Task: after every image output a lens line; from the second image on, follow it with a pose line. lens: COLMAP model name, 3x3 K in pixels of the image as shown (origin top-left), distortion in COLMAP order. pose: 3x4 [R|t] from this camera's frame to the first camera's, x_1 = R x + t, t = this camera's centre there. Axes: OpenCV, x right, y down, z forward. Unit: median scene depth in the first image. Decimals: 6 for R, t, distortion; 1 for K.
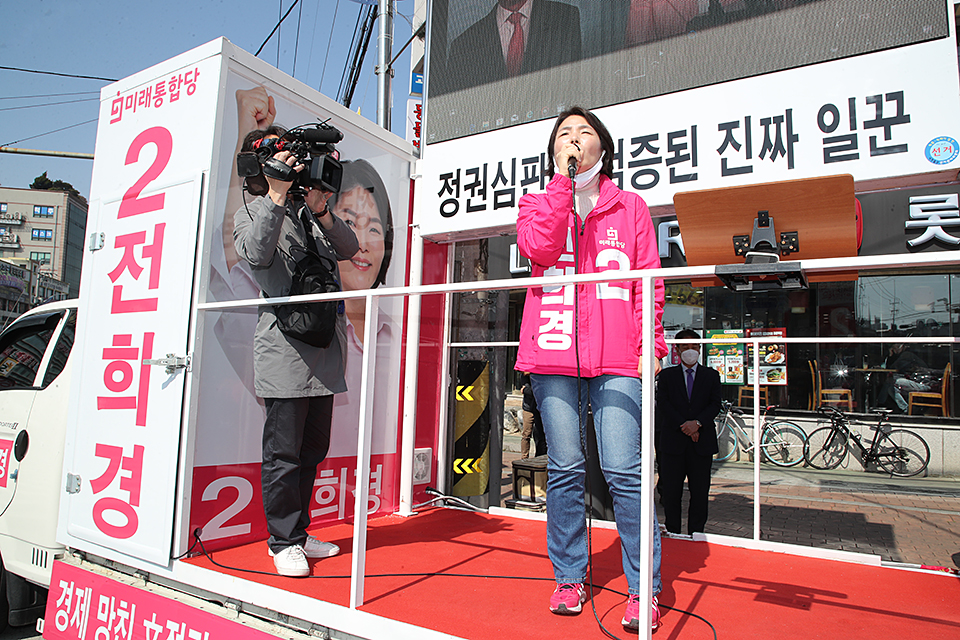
lens RADIAL K [[643.7, 0, 485.9], [0, 643.7, 316.9], [0, 0, 1]] dist [-0.064289, 0.029444]
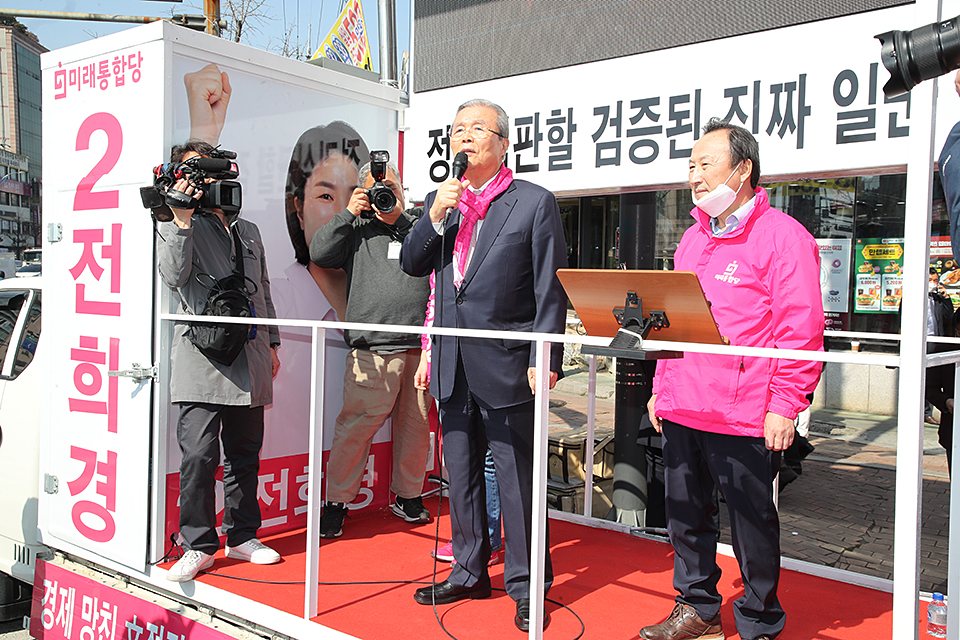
lens RADIAL K [[860.7, 0, 482.4], [0, 860.7, 316.1], [0, 0, 1]] dist [0.045856, 0.004473]
pose [[0.992934, -0.006142, -0.118512, 0.178589], [0.021729, 0.991186, 0.130686, -0.160478], [0.116664, -0.132338, 0.984315, -0.231907]]
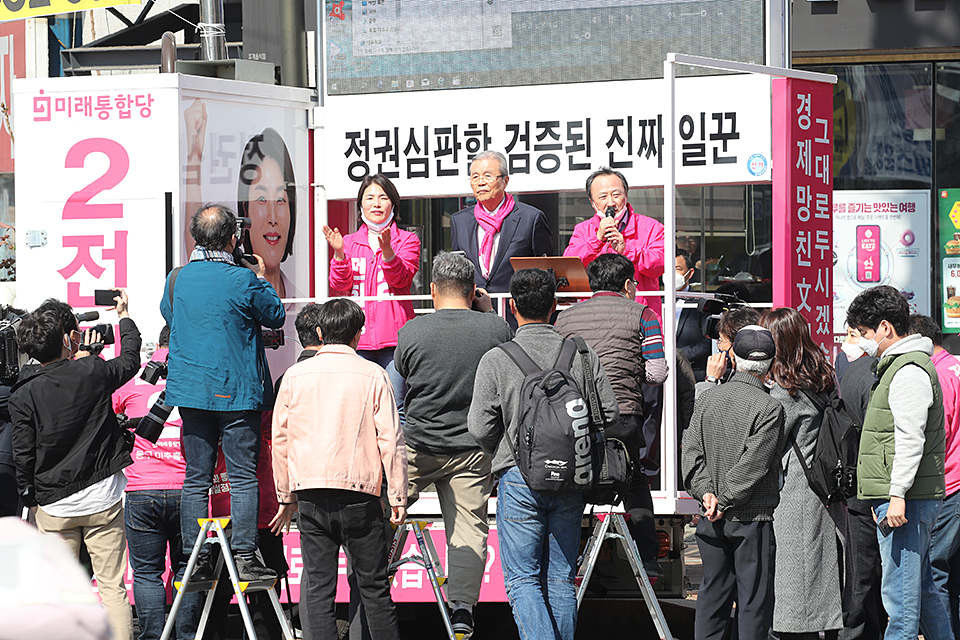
lens RADIAL K [[3694.8, 0, 481.2], [0, 3694.8, 320.3], [0, 0, 1]] dist [0.578948, -0.580356]
pose [[0.997593, -0.038621, 0.057588, -0.251388], [0.033247, 0.995249, 0.091512, -0.561114], [-0.060849, -0.089377, 0.994137, -5.582902]]
